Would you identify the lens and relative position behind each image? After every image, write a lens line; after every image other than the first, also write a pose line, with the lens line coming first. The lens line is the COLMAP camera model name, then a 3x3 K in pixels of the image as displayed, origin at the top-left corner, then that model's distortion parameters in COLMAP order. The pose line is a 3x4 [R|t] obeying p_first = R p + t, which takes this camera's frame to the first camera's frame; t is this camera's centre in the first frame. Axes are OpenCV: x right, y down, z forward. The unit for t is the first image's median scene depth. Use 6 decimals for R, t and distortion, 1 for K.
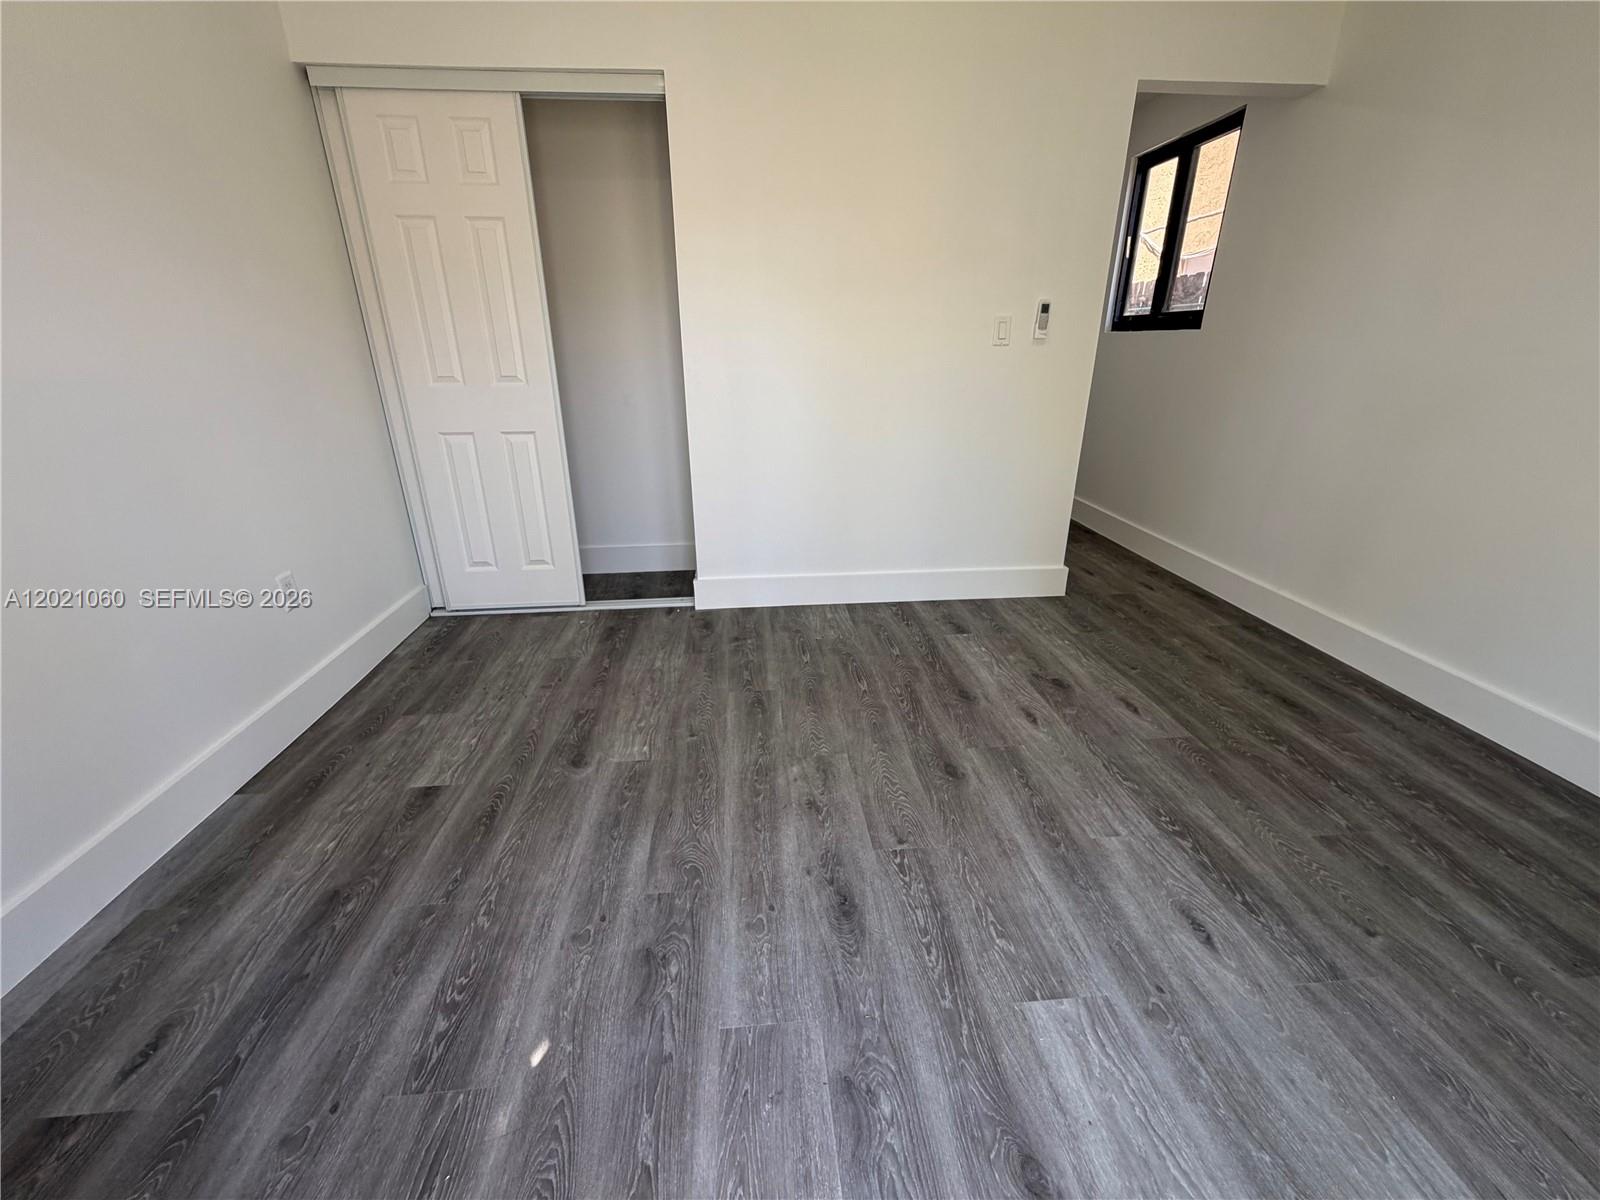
lens RADIAL K [[641.1, 0, 794.9], [0, 641.1, 602.8], [0, 0, 1]] dist [-0.000714, -0.000043]
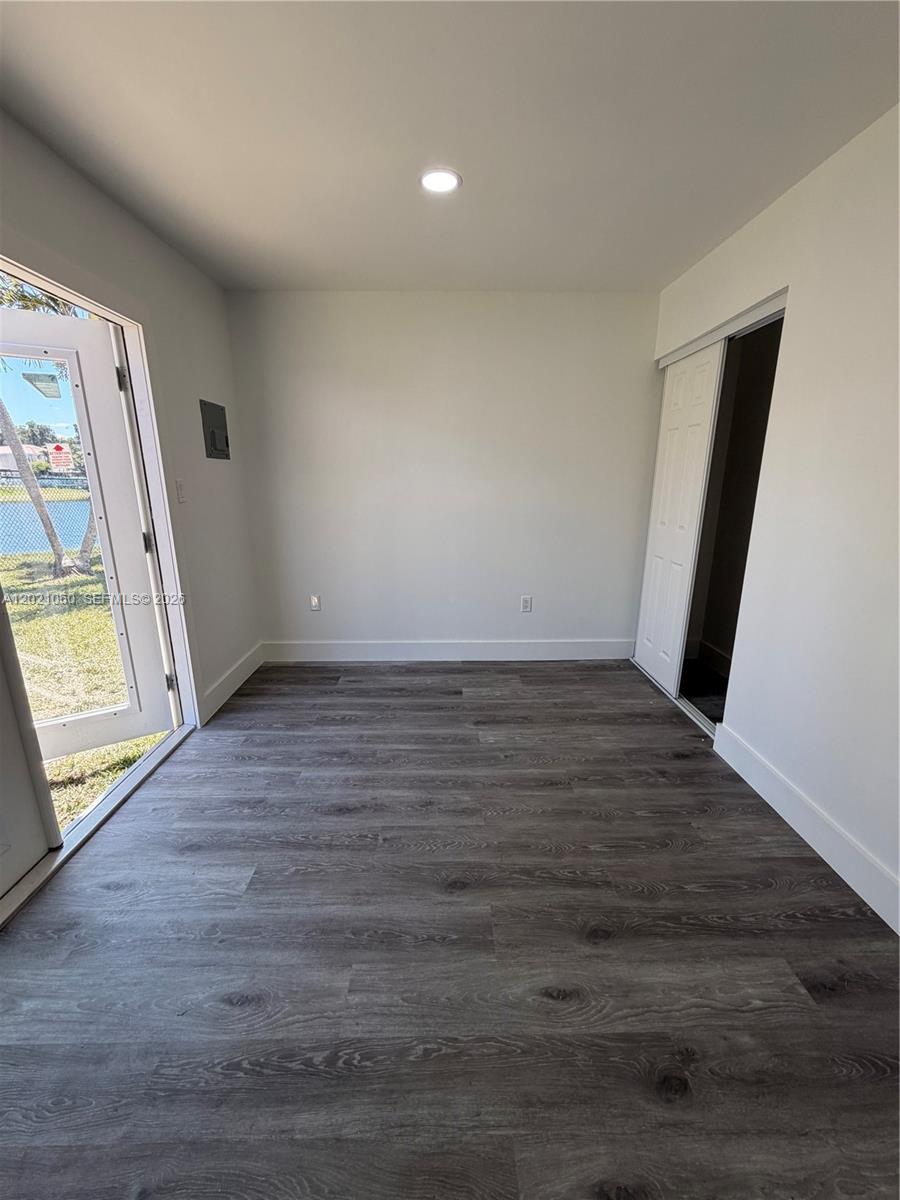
lens RADIAL K [[477.1, 0, 450.0], [0, 477.1, 600.0], [0, 0, 1]] dist [0.000026, 0.000253]
pose [[-0.070321, 0.256263, -0.964046, 0.937916], [-0.372120, 0.889936, 0.263707, -0.414957], [0.925517, 0.377285, 0.032780, 0.763885]]
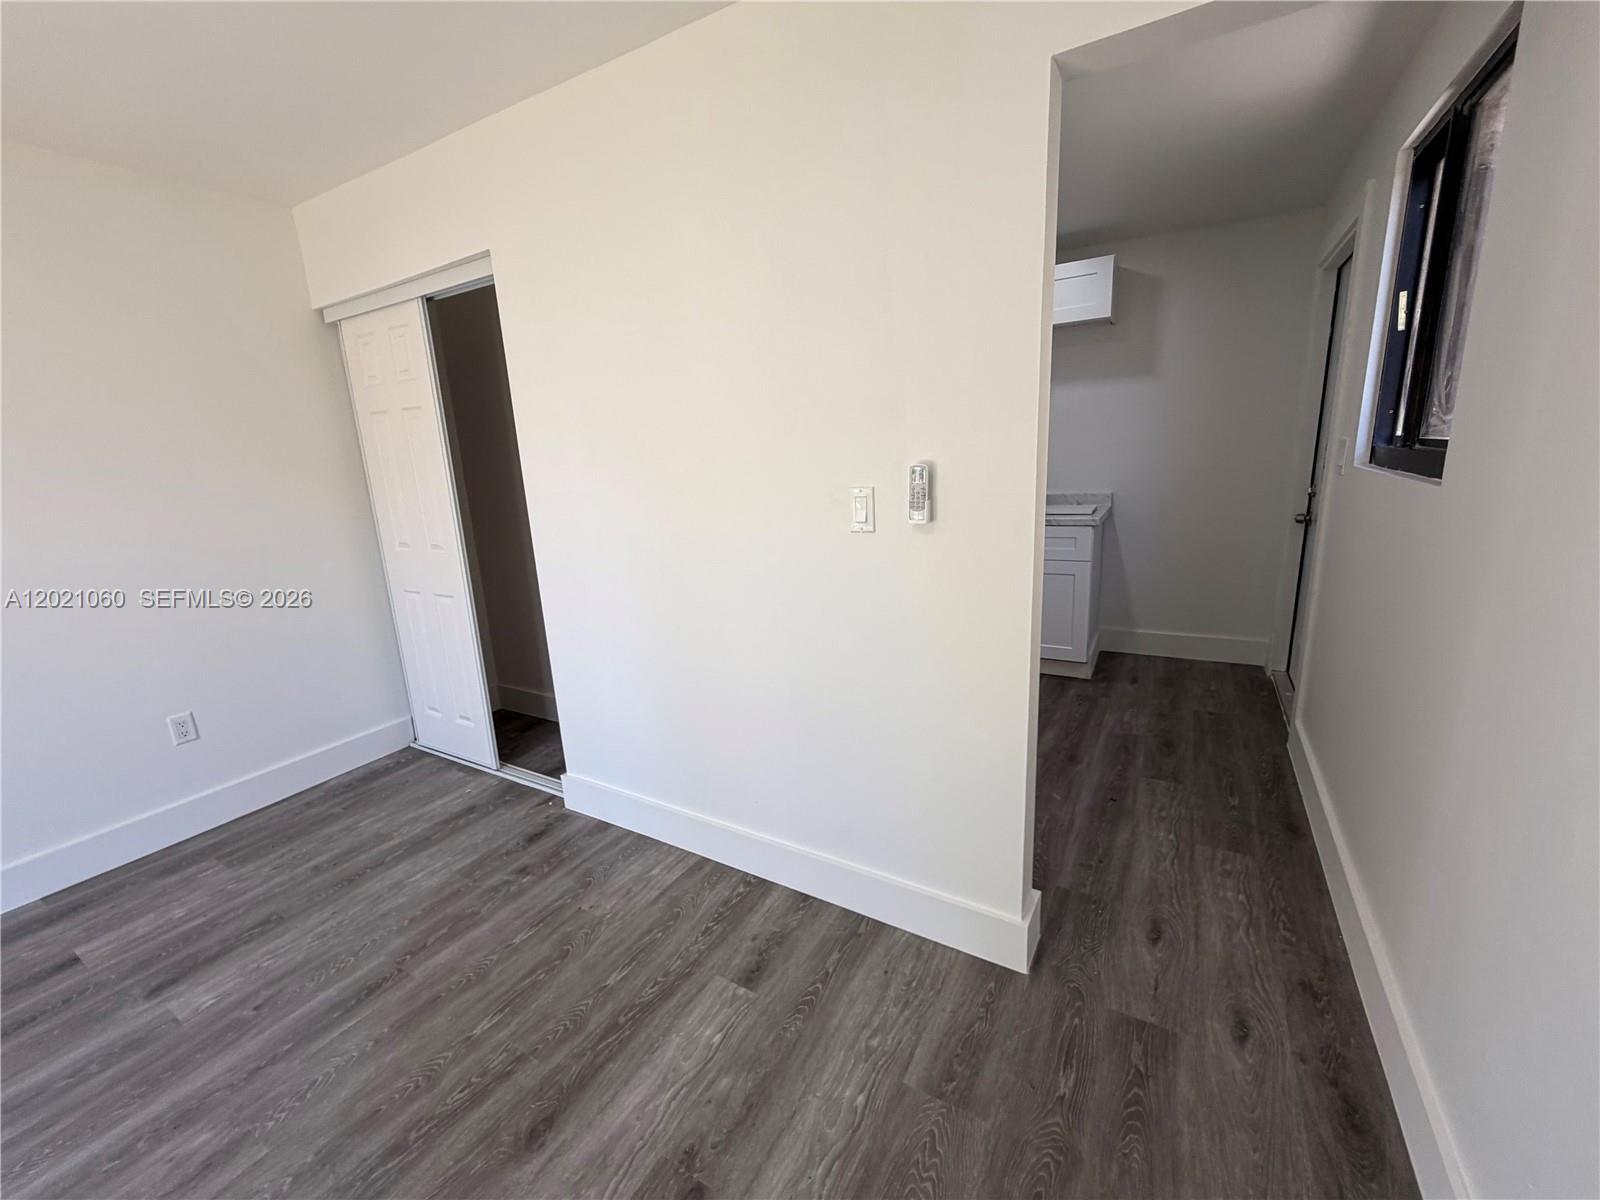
lens RADIAL K [[641.1, 0, 794.9], [0, 641.1, 602.8], [0, 0, 1]] dist [-0.000714, -0.000043]
pose [[0.809699, 0.102014, -0.577911, 0.908153], [-0.174787, 0.982004, -0.071544, -0.405360], [0.560212, 0.158940, 0.812958, 0.693846]]
